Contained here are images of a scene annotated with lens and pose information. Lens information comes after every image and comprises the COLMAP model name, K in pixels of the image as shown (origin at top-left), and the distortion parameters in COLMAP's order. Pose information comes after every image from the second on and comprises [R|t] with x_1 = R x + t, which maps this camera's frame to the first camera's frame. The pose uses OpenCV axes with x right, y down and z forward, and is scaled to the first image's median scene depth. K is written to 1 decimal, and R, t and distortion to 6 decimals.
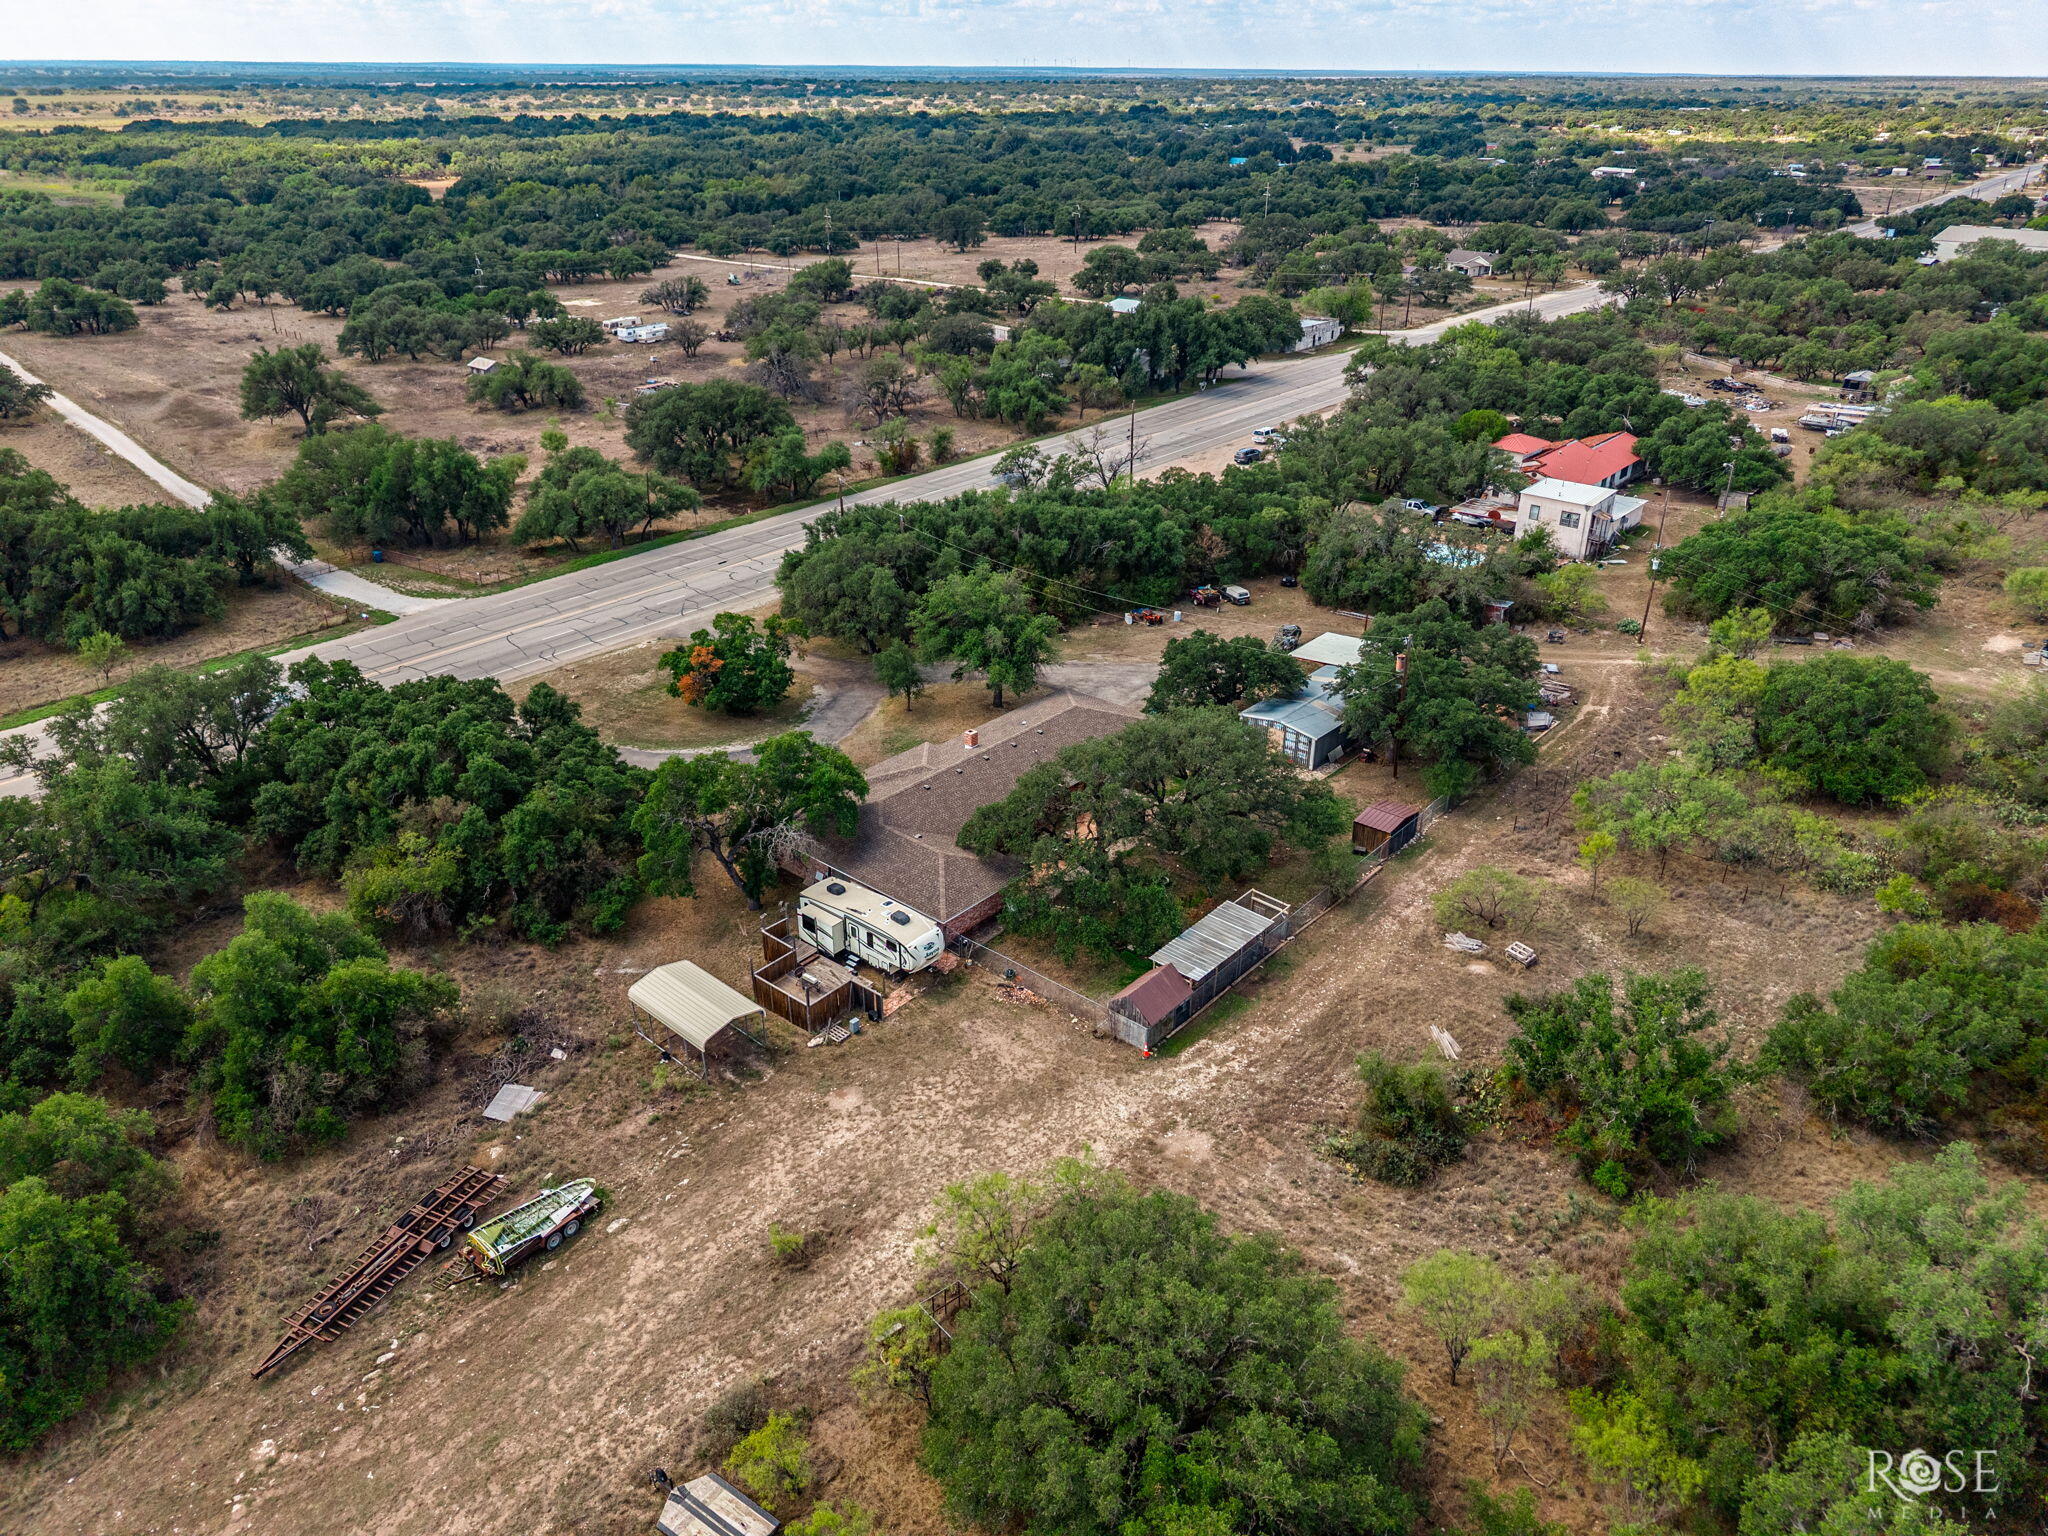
lens RADIAL K [[1385.2, 0, 1018.6], [0, 1385.2, 765.5], [0, 0, 1]] dist [-0.000065, 0.003724]
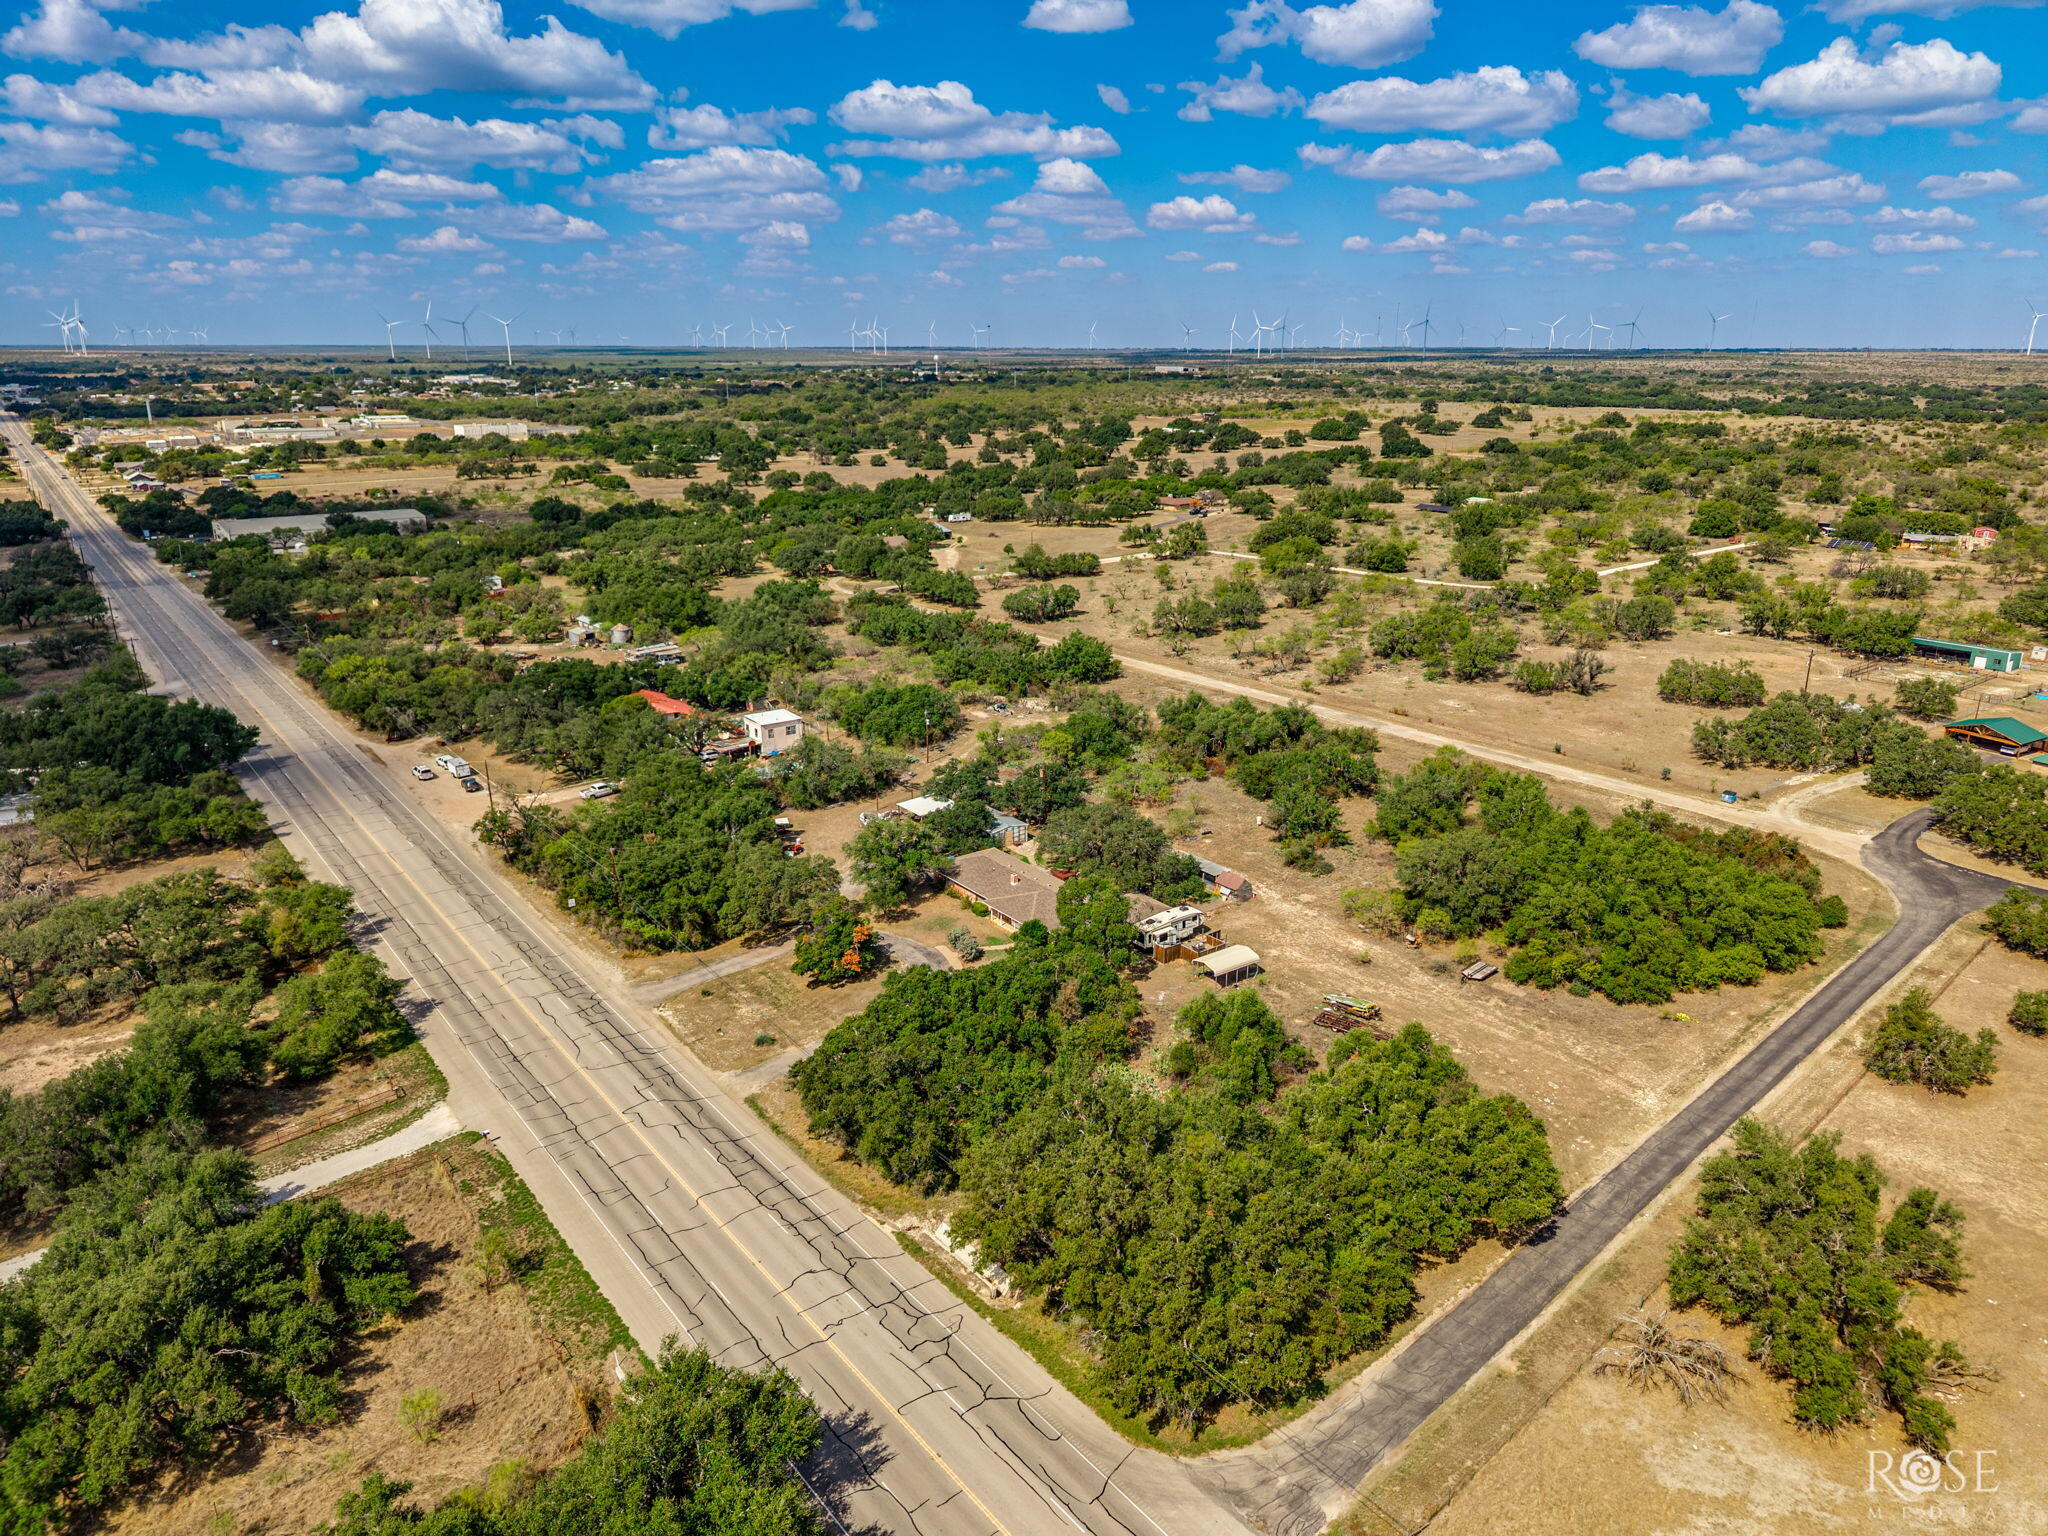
lens RADIAL K [[1366.2, 0, 1024.0], [0, 1366.2, 768.0], [0, 0, 1]] dist [0.032067, -0.028491]
pose [[0.214710, -0.292573, 0.931827, -0.959353], [0.442445, 0.879702, 0.174259, -0.263244], [-0.870713, 0.374867, 0.318328, 0.209871]]
